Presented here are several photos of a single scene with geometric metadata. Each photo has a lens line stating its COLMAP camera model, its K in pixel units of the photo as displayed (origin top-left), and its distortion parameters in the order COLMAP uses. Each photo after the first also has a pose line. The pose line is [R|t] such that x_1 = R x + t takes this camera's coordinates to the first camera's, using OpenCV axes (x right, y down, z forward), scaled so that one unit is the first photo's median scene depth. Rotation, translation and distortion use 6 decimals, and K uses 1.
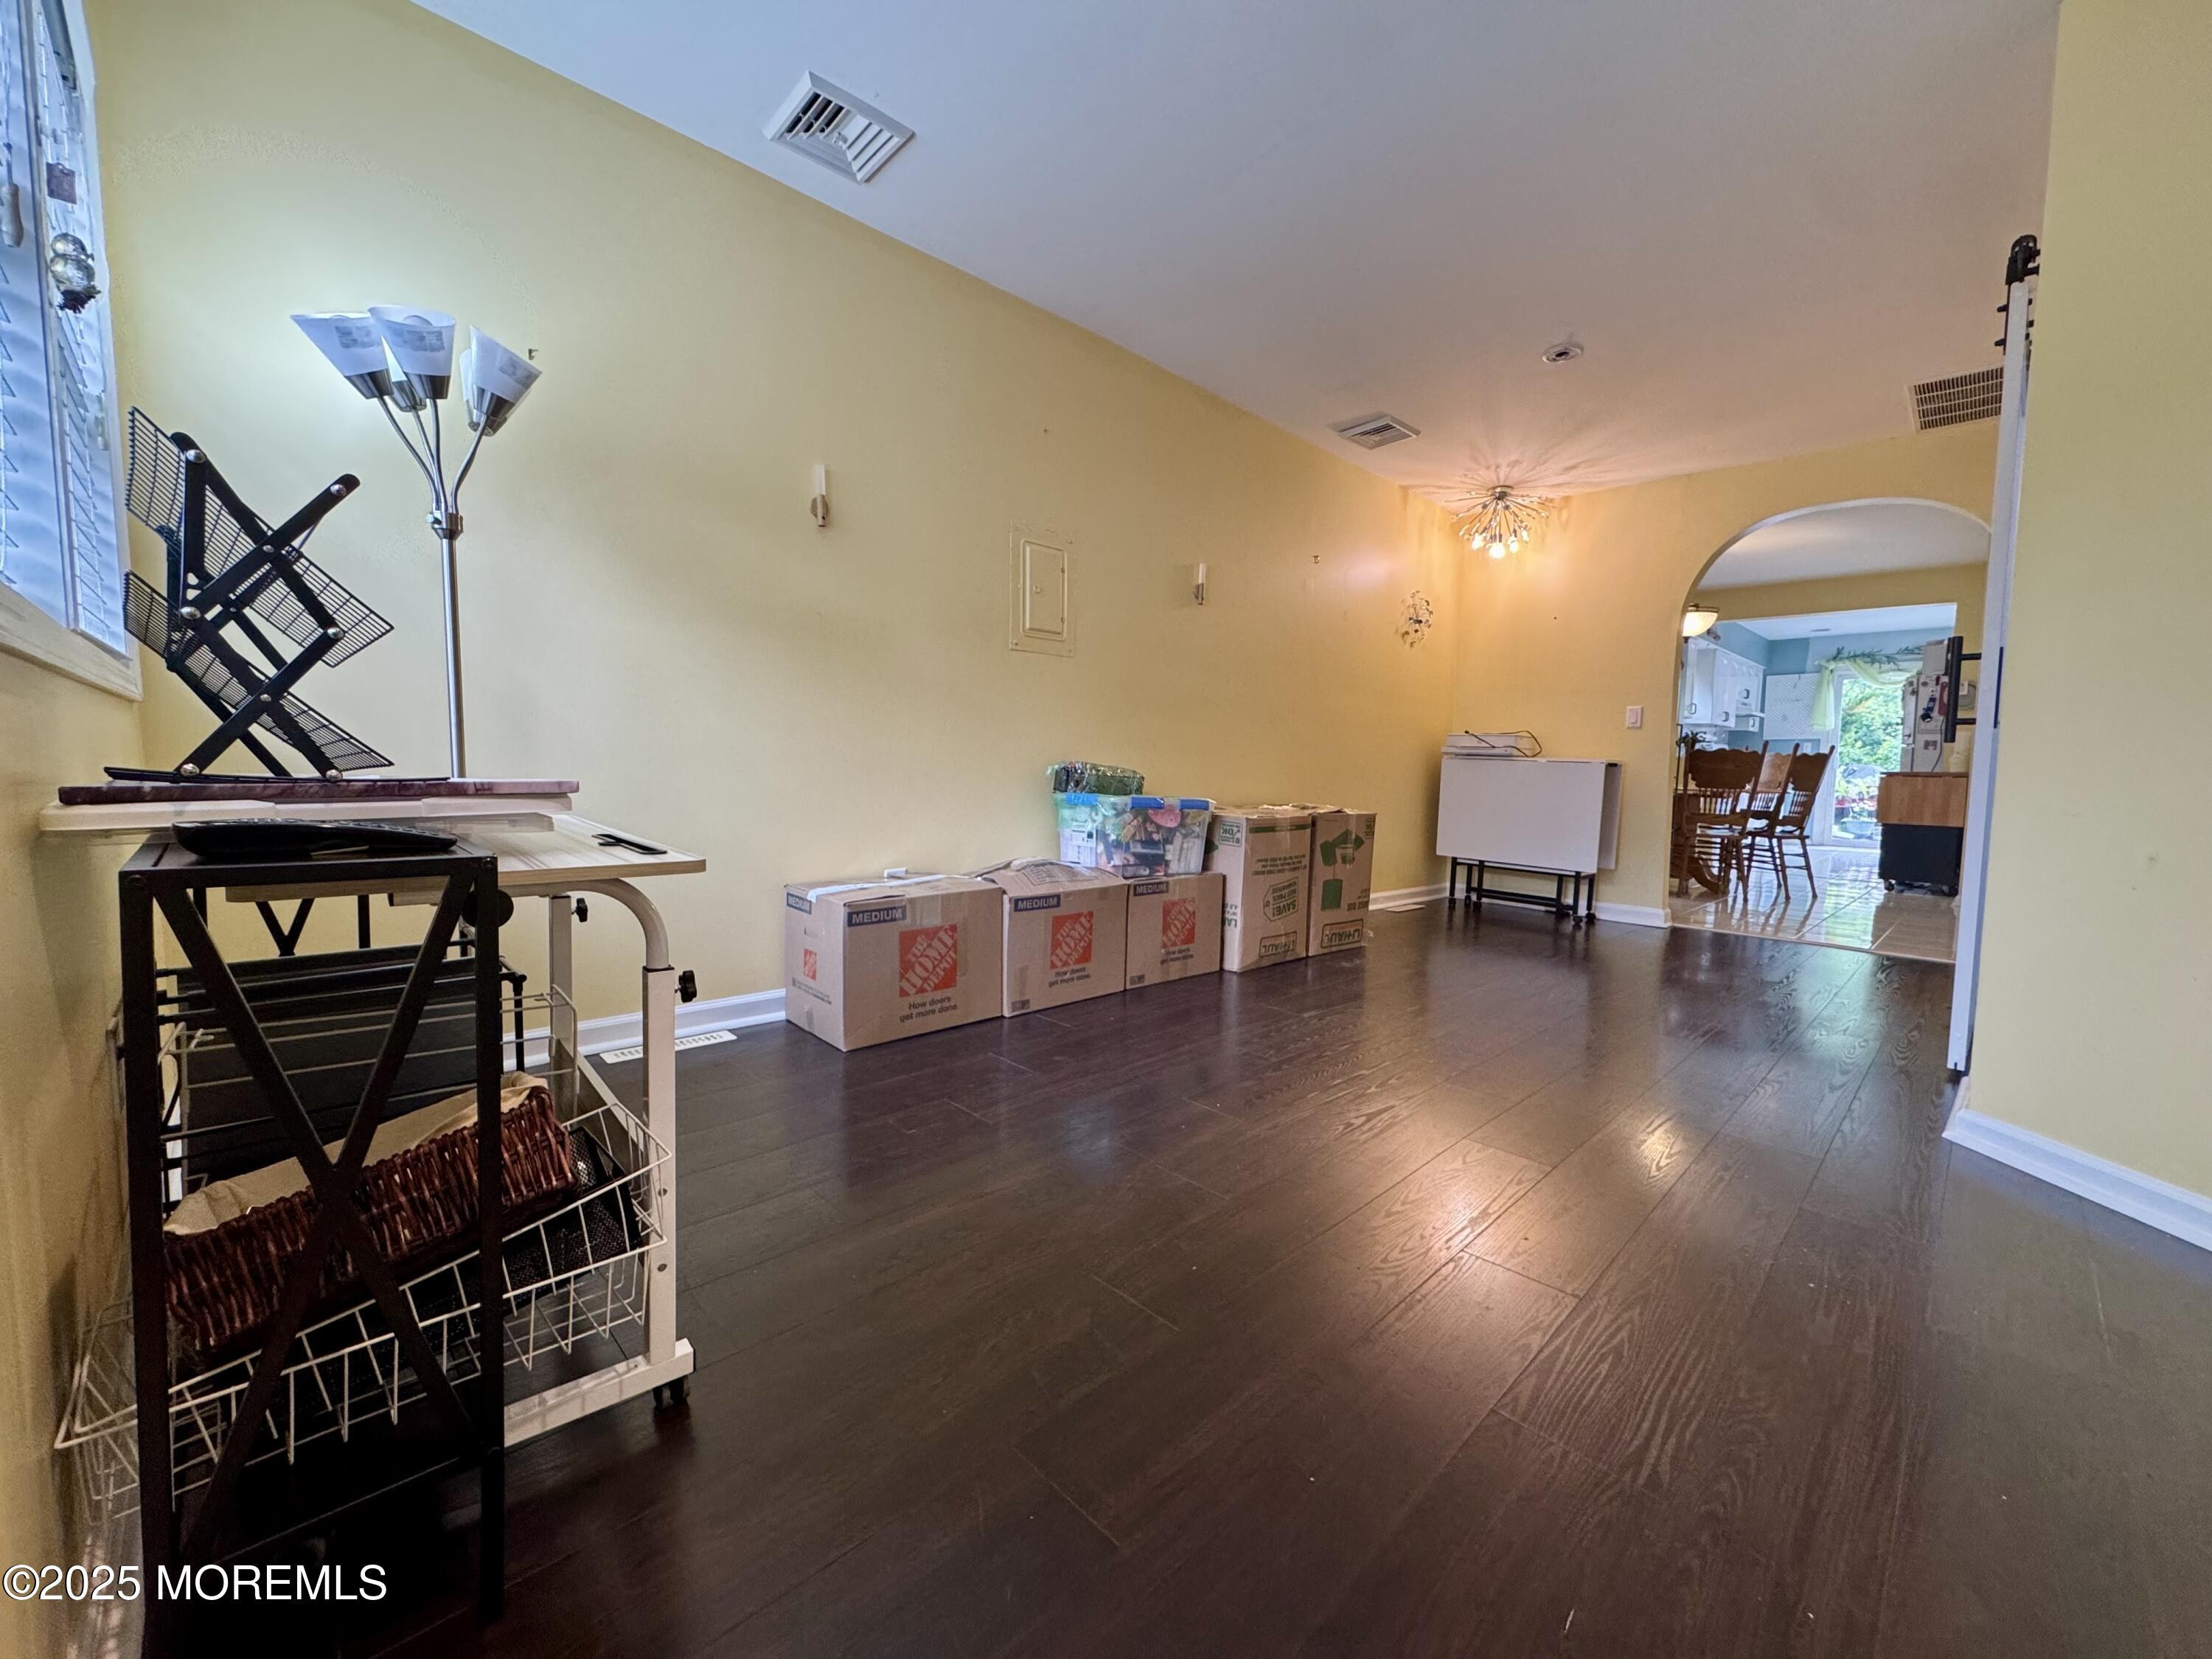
lens RADIAL K [[875.3, 0, 1106.0], [0, 875.3, 829.5], [0, 0, 1]] dist [-0.009442, 0.000560]
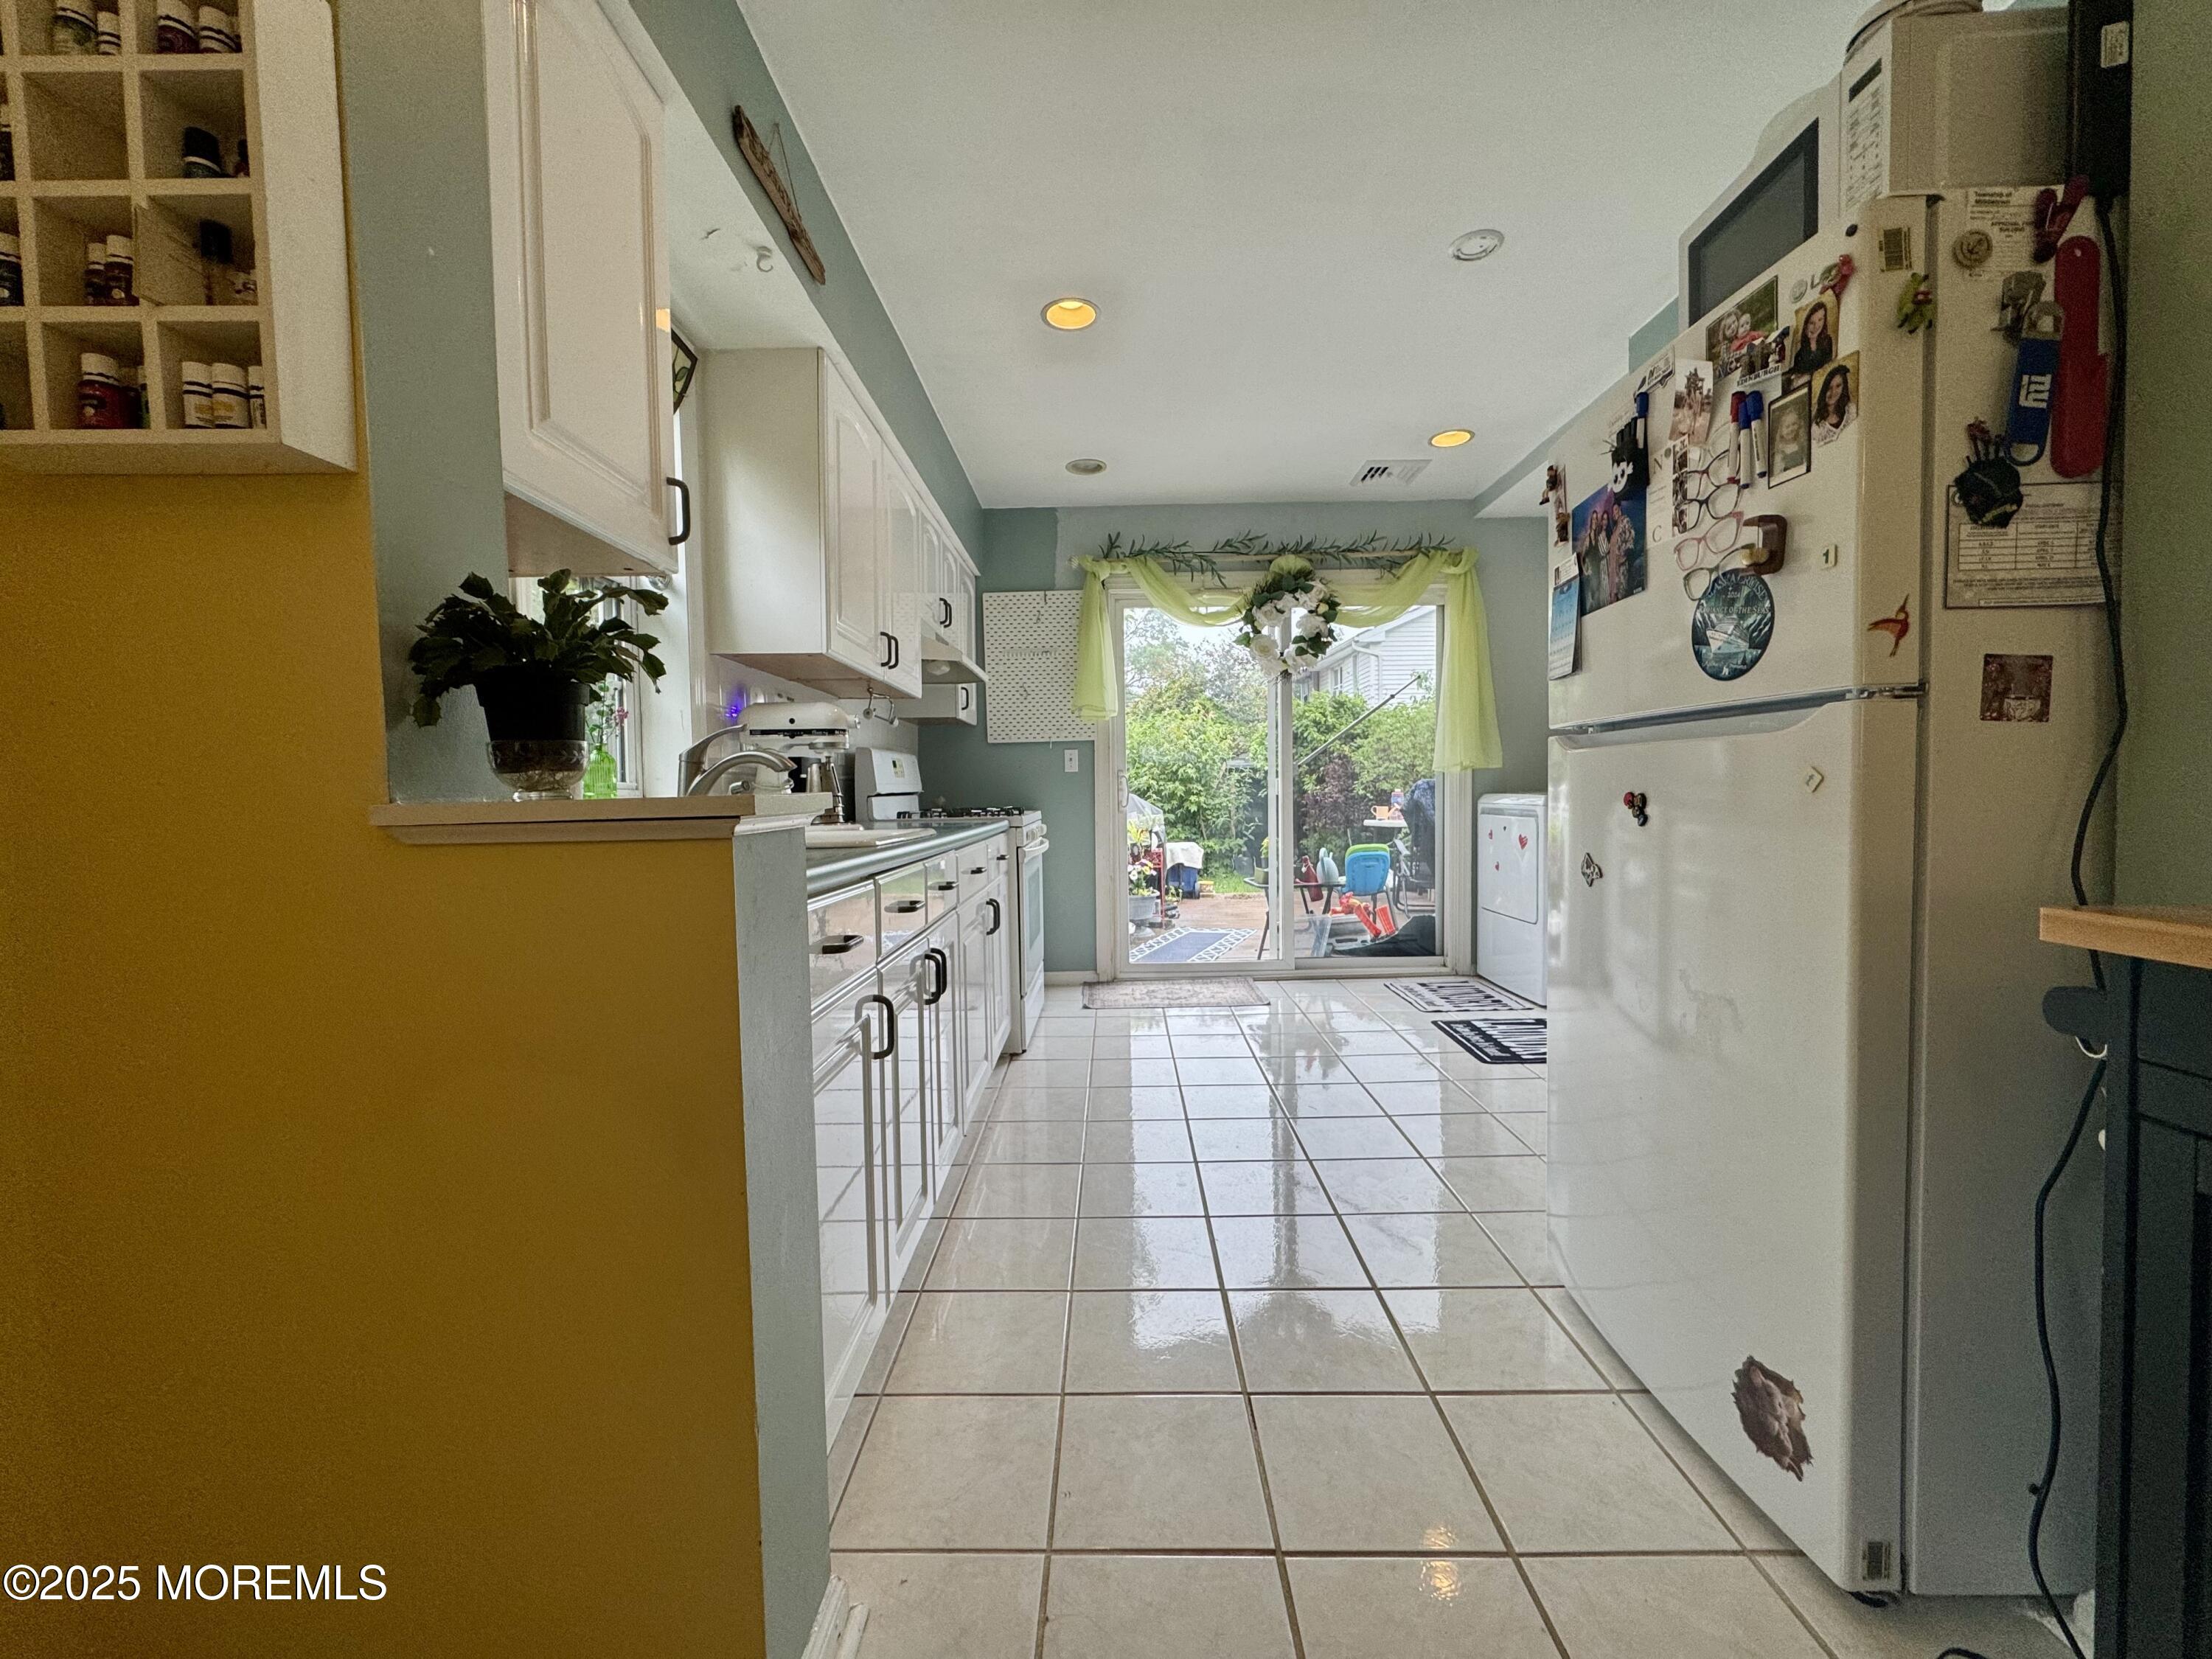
lens RADIAL K [[875.3, 0, 1106.0], [0, 875.3, 829.5], [0, 0, 1]] dist [-0.009442, 0.000560]
pose [[0.695656, -0.063620, 0.715552, 0.521687], [0.091080, 0.995844, -0.000007, -0.061733], [-0.712578, 0.065177, 0.698559, 0.710078]]
